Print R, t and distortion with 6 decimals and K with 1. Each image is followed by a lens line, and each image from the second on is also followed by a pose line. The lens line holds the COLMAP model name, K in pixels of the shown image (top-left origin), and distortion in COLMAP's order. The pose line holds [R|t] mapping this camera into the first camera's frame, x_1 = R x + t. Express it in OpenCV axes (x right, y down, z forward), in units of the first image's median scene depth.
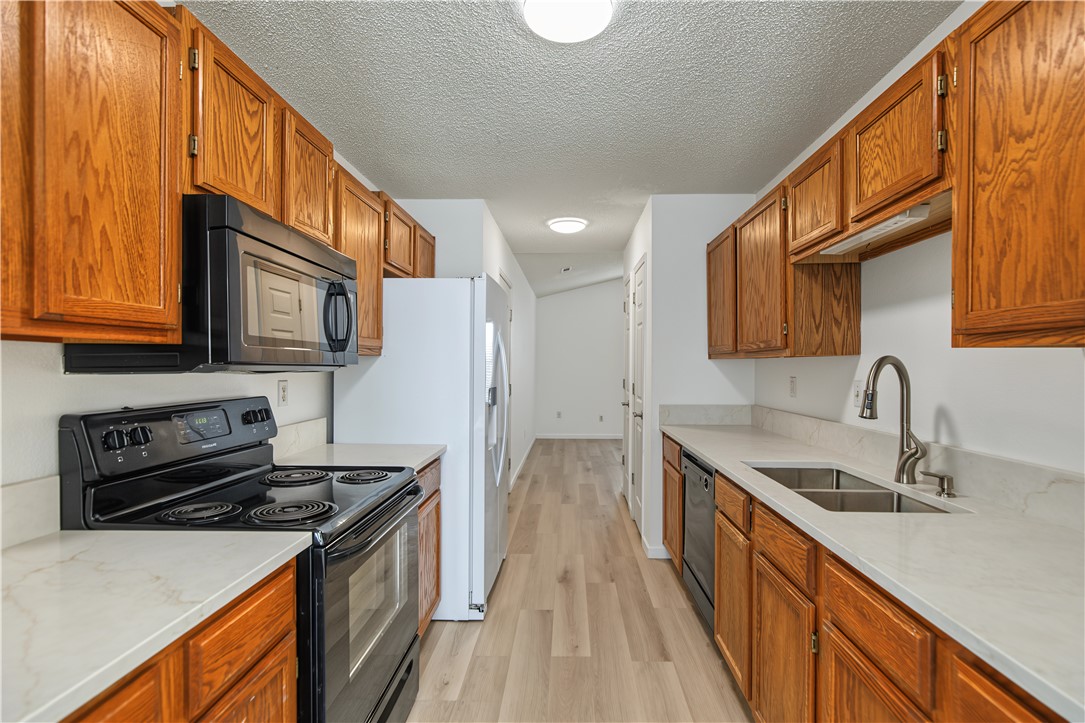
lens RADIAL K [[495.9, 0, 548.8], [0, 495.9, 366.3], [0, 0, 1]] dist [0.005464, 0.000584]
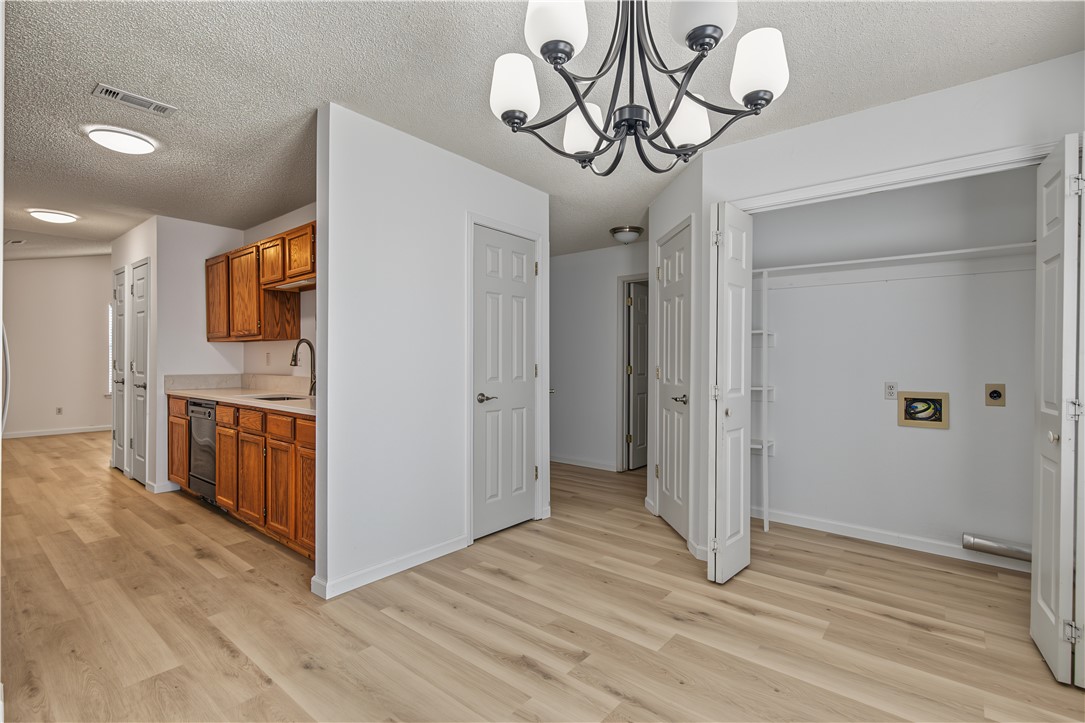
lens RADIAL K [[495.9, 0, 551.7], [0, 495.9, 360.2], [0, 0, 1]] dist [0.005464, 0.000584]
pose [[0.594753, -0.003381, 0.803901, -0.348194], [0.002204, 0.999994, 0.002576, 0.054621], [-0.803905, 0.000240, 0.594757, -0.937468]]
